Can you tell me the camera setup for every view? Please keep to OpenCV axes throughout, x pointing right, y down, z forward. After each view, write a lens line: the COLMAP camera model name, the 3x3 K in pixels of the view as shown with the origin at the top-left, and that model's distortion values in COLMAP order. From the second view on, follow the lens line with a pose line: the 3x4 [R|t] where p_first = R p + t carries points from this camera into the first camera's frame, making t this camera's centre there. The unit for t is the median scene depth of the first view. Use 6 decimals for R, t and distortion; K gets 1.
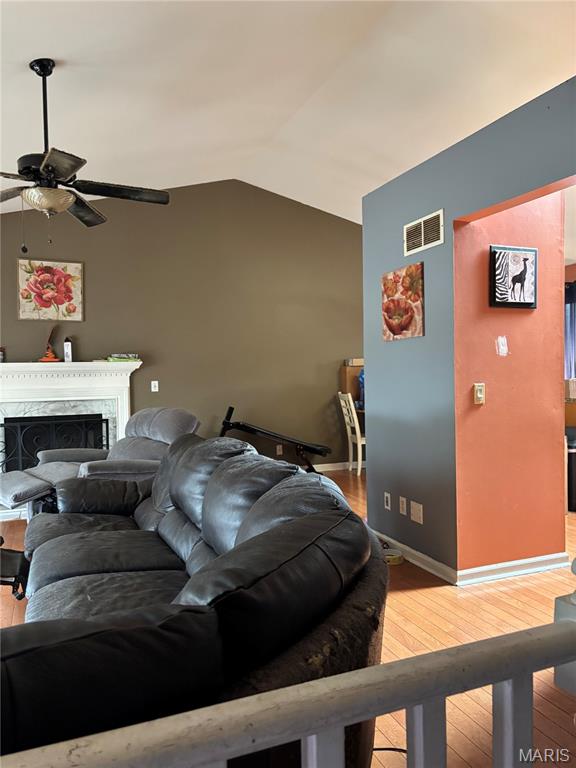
lens RADIAL K [[585.9, 0, 287.5], [0, 585.9, 385.9], [0, 0, 1]] dist [0.058757, -0.048944]
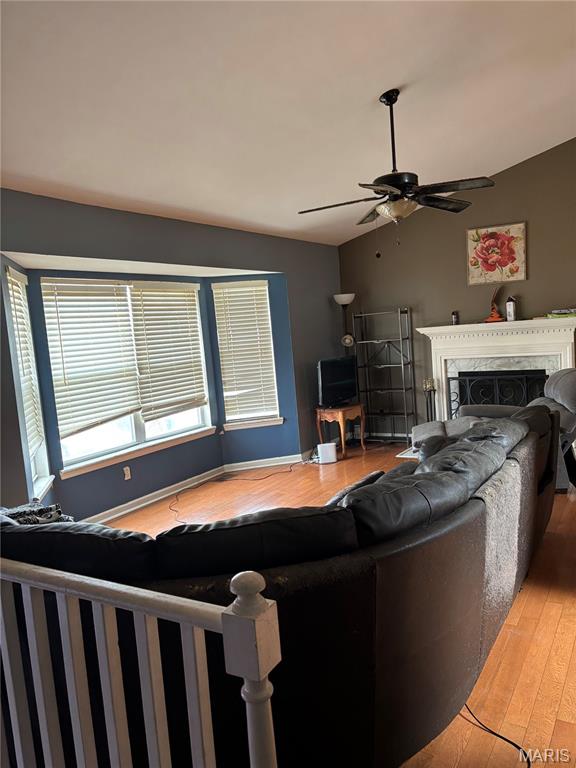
lens RADIAL K [[585.9, 0, 288.7], [0, 585.9, 384.7], [0, 0, 1]] dist [0.058757, -0.048944]
pose [[0.610597, 0.046939, -0.790549, 0.228802], [0.042788, 0.994828, 0.092117, -0.041002], [0.790784, -0.090073, 0.605431, 0.032117]]
